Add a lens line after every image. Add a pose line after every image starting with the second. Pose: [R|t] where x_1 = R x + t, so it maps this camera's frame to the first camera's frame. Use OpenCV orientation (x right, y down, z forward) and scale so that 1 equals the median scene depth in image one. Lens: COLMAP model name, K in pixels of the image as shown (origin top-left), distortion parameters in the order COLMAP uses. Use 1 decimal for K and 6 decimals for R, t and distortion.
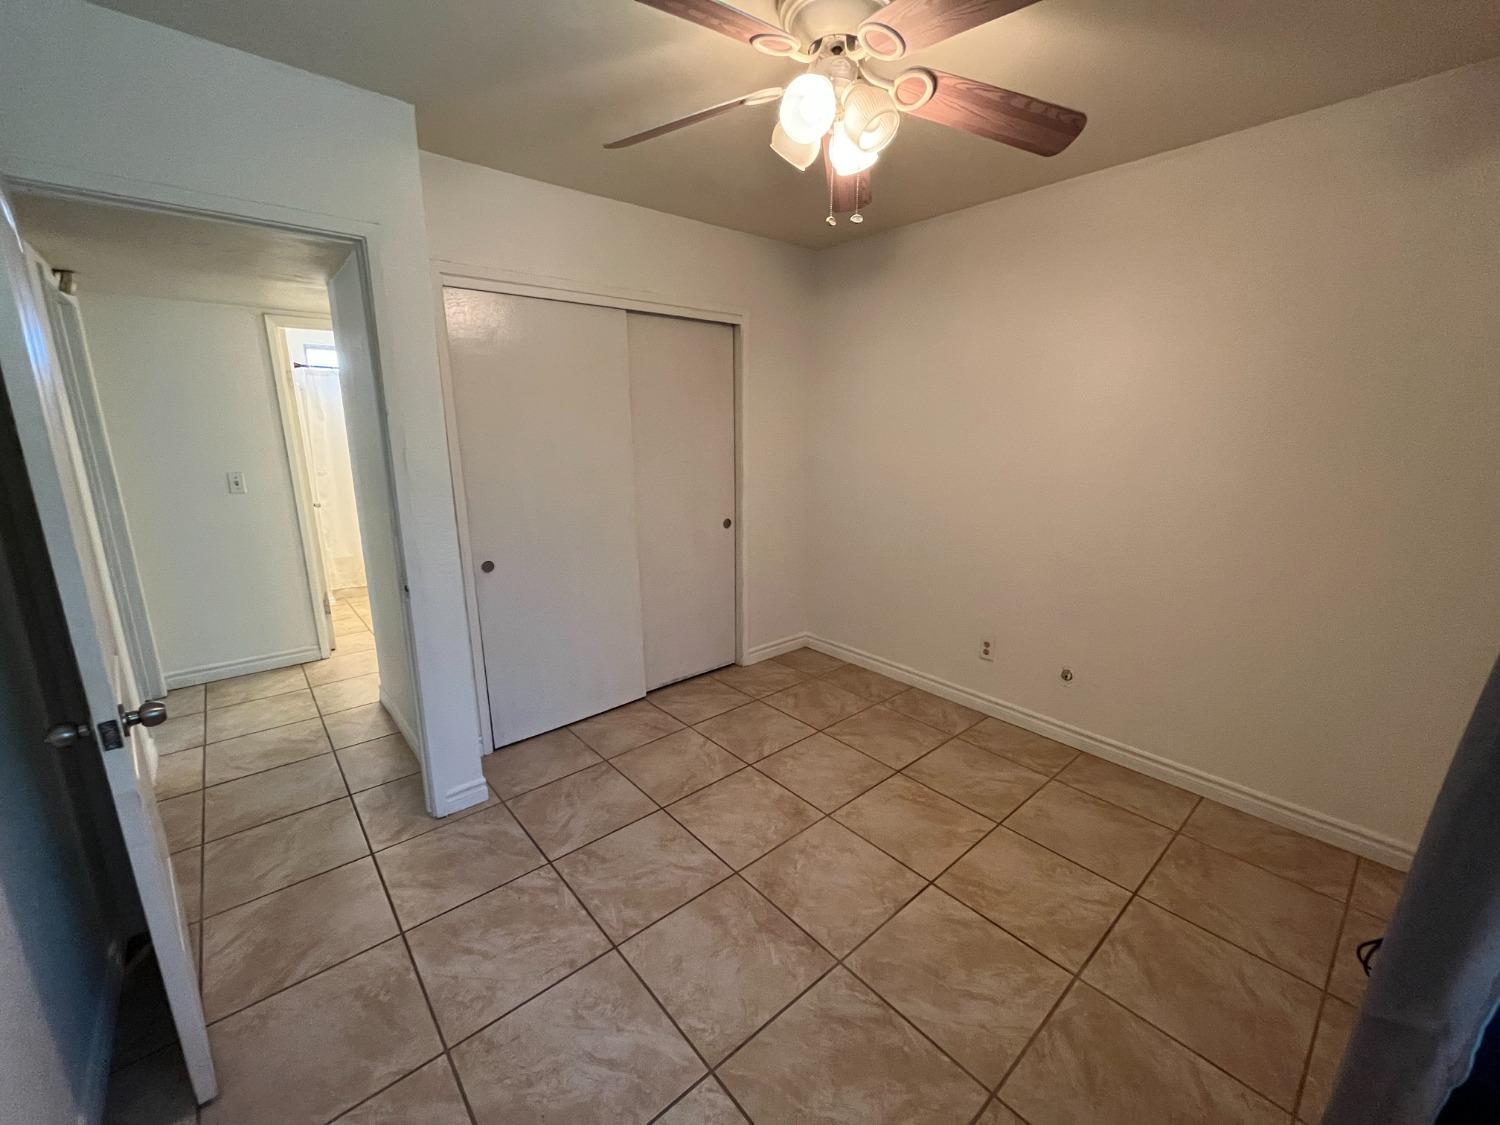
lens RADIAL K [[604.5, 0, 750.4], [0, 604.5, 560.7], [0, 0, 1]] dist [0.000020, -0.001004]
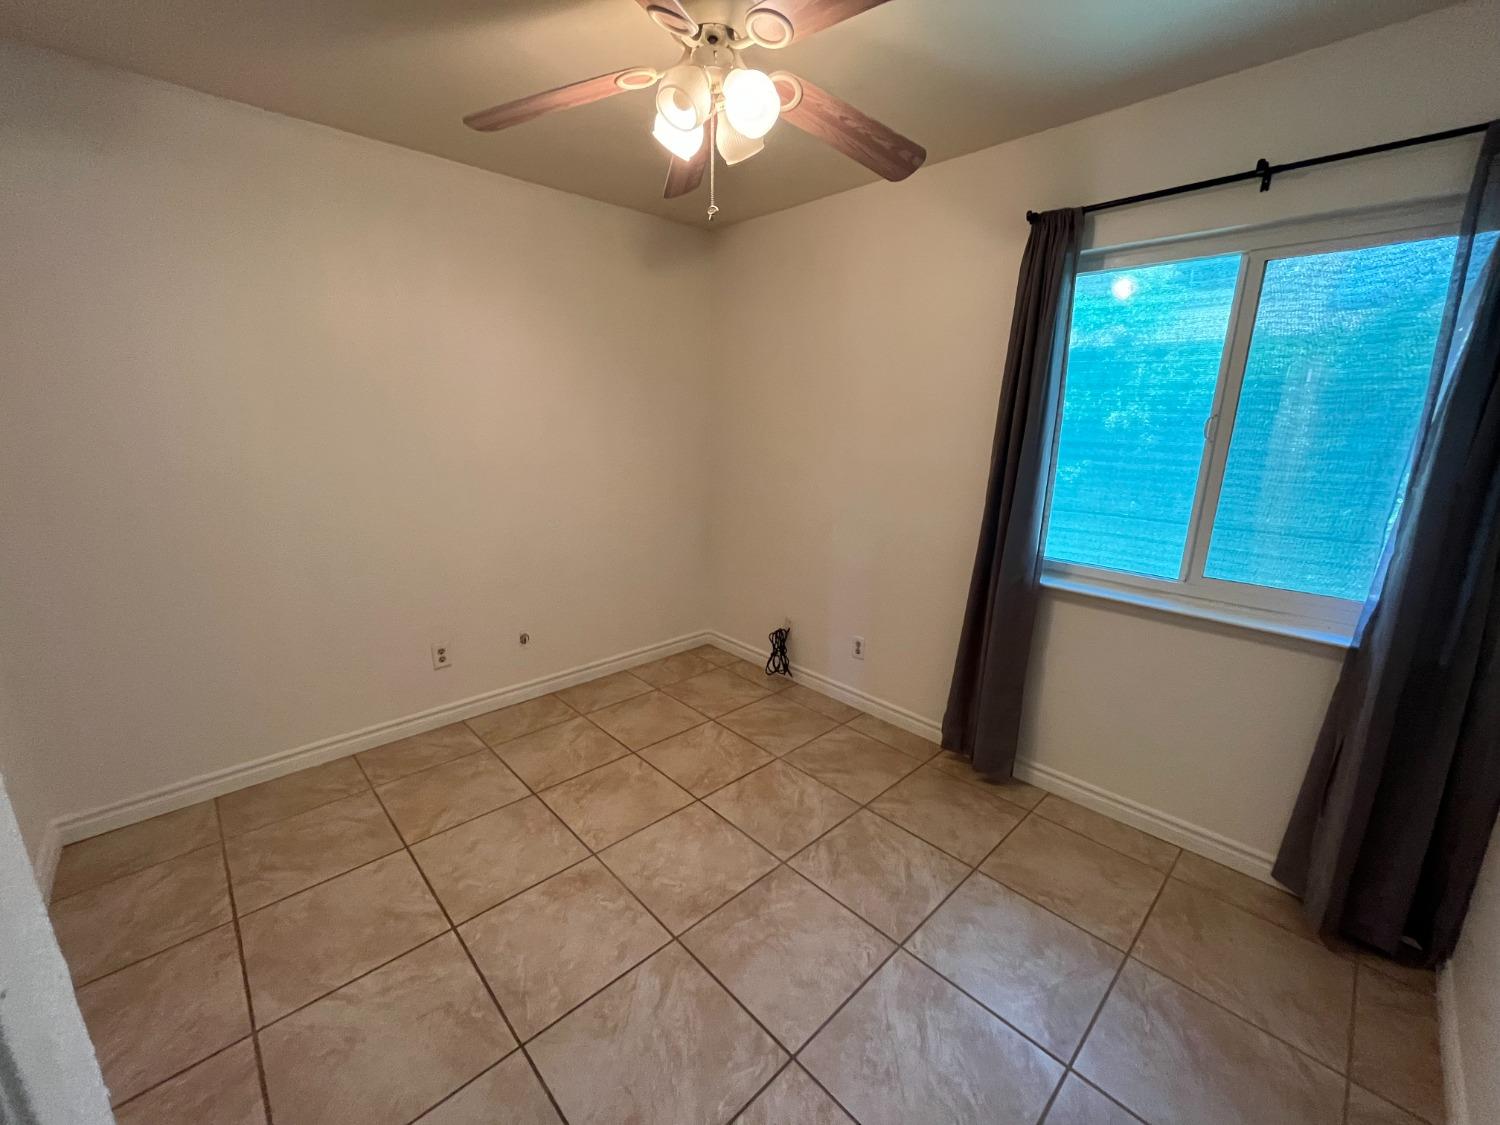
lens RADIAL K [[604.5, 0, 748.6], [0, 604.5, 560.4], [0, 0, 1]] dist [0.000020, -0.001004]
pose [[-0.044750, -0.235491, 0.970846, -0.696075], [0.204158, 0.949153, 0.239640, -0.165631], [-0.977914, 0.208930, 0.005603, 0.746504]]
